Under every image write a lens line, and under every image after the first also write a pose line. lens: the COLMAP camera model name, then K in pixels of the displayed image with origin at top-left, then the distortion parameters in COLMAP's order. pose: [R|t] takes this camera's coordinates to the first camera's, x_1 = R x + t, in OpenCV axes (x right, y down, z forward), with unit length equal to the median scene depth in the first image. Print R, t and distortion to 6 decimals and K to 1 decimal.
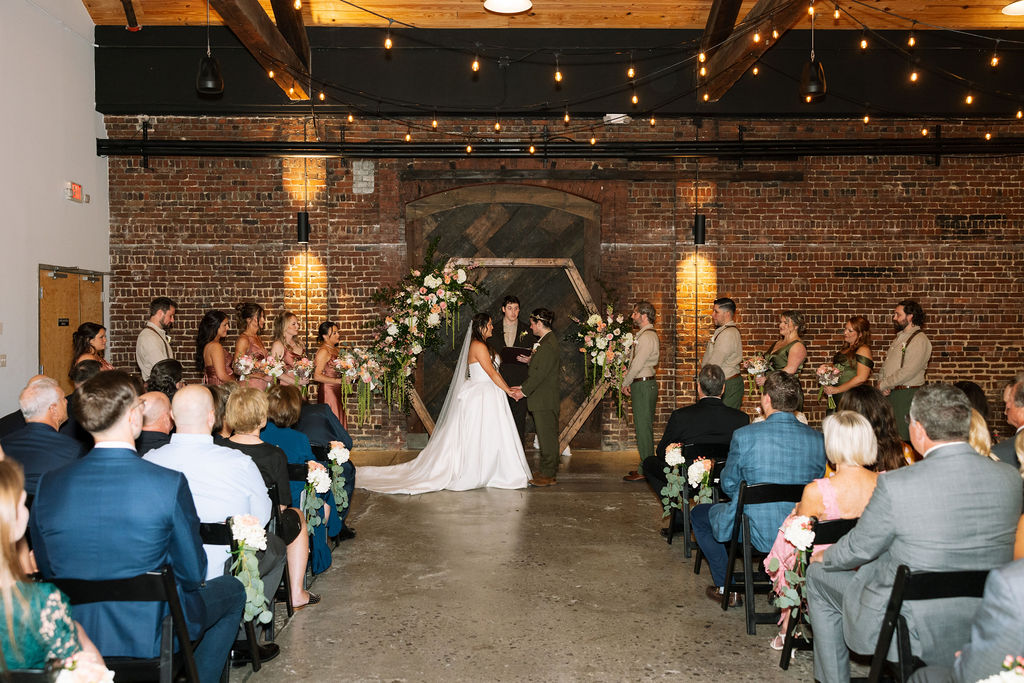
lens RADIAL K [[909.7, 0, 507.2], [0, 909.7, 337.9], [0, 0, 1]] dist [0.017774, -0.013269]
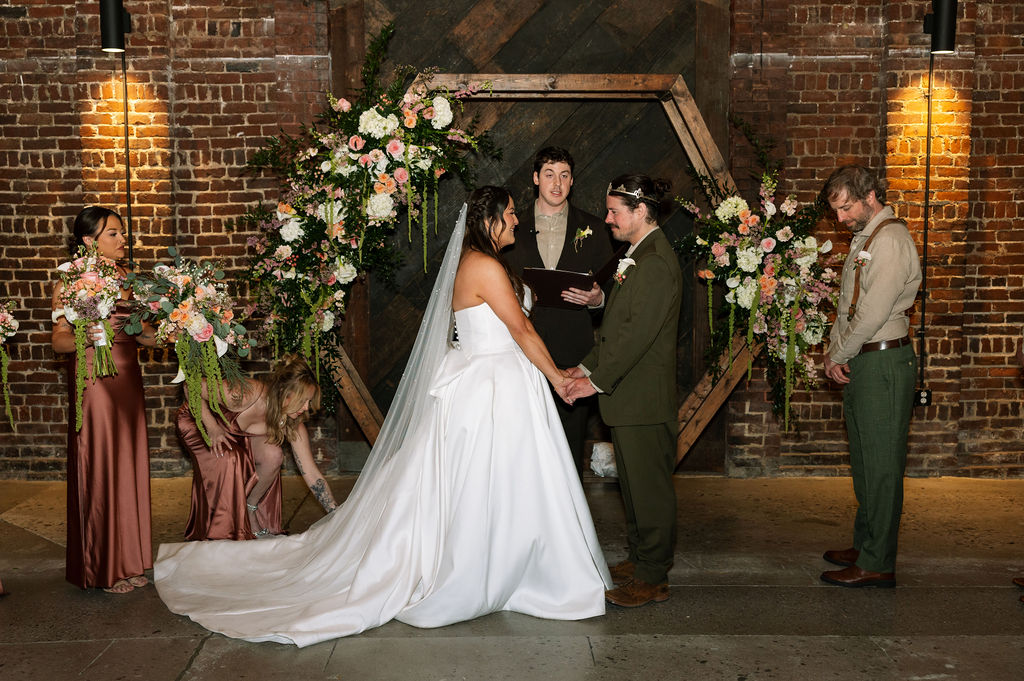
lens RADIAL K [[1170.8, 0, 490.7], [0, 1170.8, 349.8], [0, 0, 1]] dist [0.000527, 0.000000]
pose [[0.999746, -0.000584, -0.022520, -0.012237], [0.002310, 0.997054, 0.076669, 0.005728], [0.022409, -0.076701, 0.996802, 0.396296]]
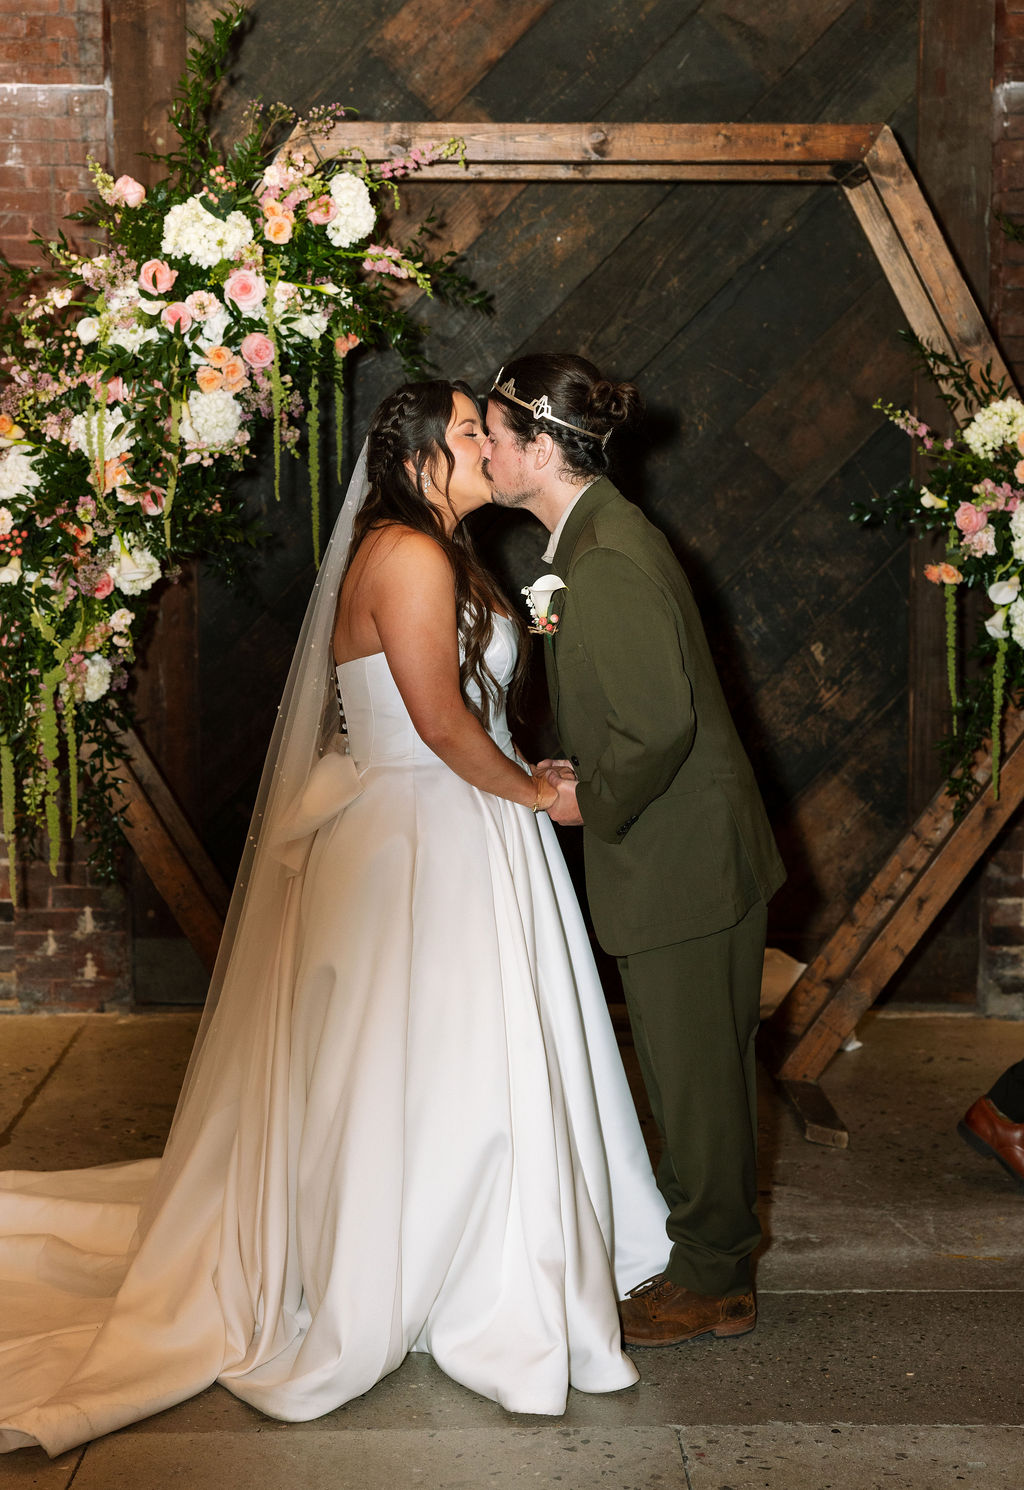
lens RADIAL K [[2353.3, 0, 502.8], [0, 2353.3, 743.5], [0, 0, 1]] dist [0.035032, 0.000000]
pose [[0.999888, -0.000154, -0.014965, -0.008246], [0.001481, 0.996052, 0.088757, 0.004126], [0.014893, -0.088769, 0.995941, 0.454790]]
